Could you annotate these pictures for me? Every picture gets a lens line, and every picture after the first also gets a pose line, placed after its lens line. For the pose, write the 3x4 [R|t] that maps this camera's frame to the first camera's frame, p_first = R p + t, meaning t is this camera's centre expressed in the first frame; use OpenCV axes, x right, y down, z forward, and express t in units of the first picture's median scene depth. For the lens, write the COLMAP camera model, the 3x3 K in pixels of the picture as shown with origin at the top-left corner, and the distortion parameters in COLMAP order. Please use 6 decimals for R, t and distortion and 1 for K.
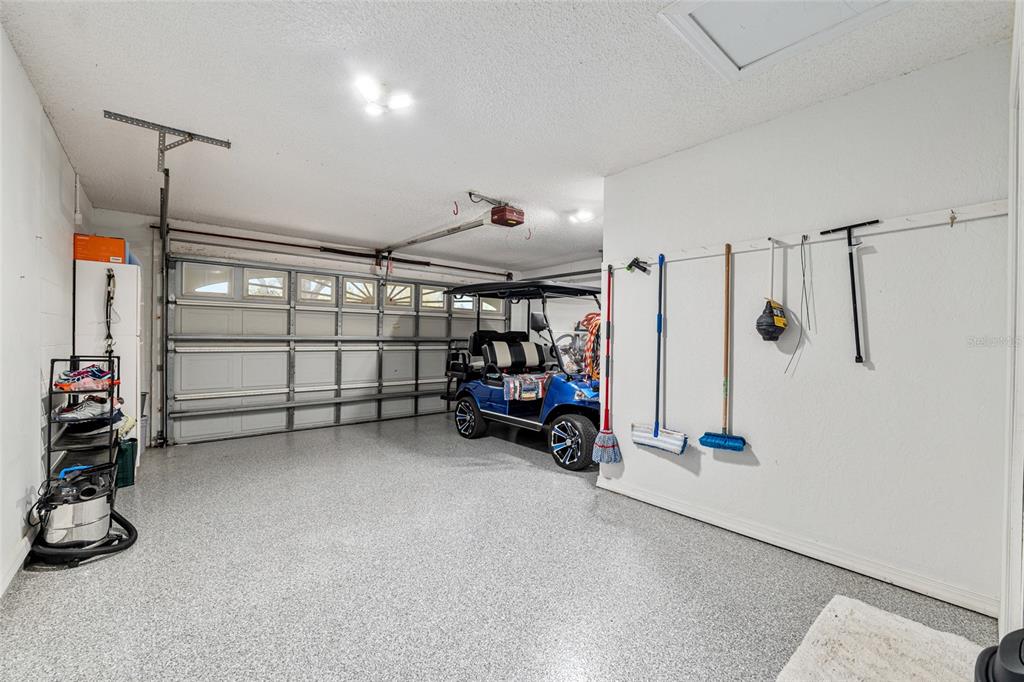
lens RADIAL K [[424.5, 0, 511.5], [0, 424.5, 340.3], [0, 0, 1]] dist [-0.010415, -0.000298]
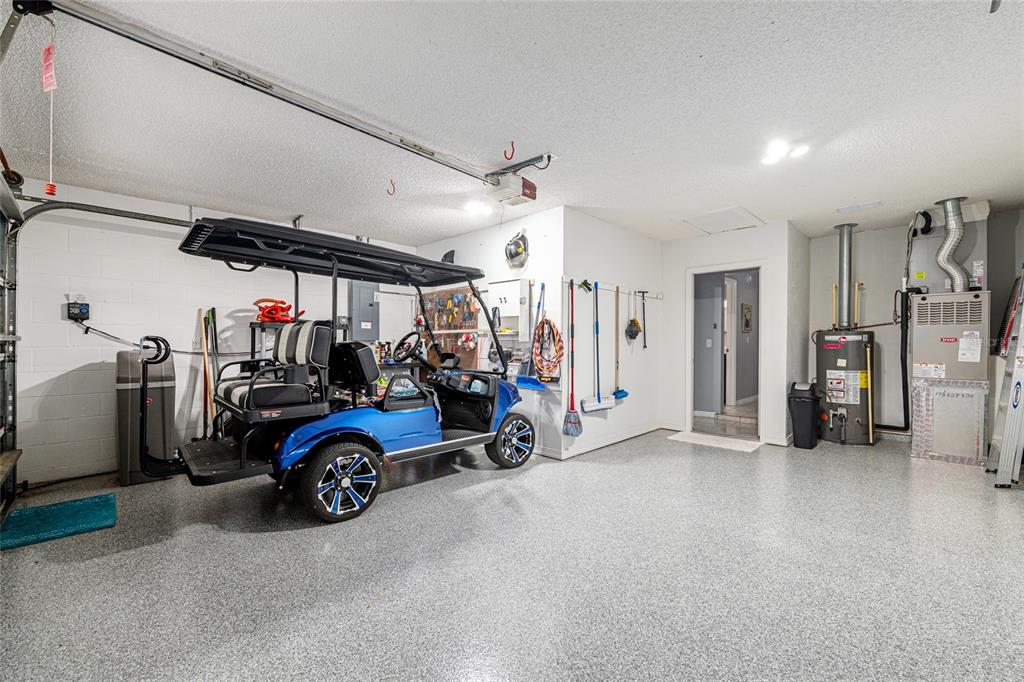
lens RADIAL K [[424.5, 0, 511.5], [0, 424.5, 343.5], [0, 0, 1]] dist [-0.010415, -0.000298]
pose [[-0.090218, -0.010965, 0.995862, -0.888589], [0.000719, 0.999938, 0.011075, -0.000412], [-0.995922, 0.001715, -0.090205, 1.132039]]
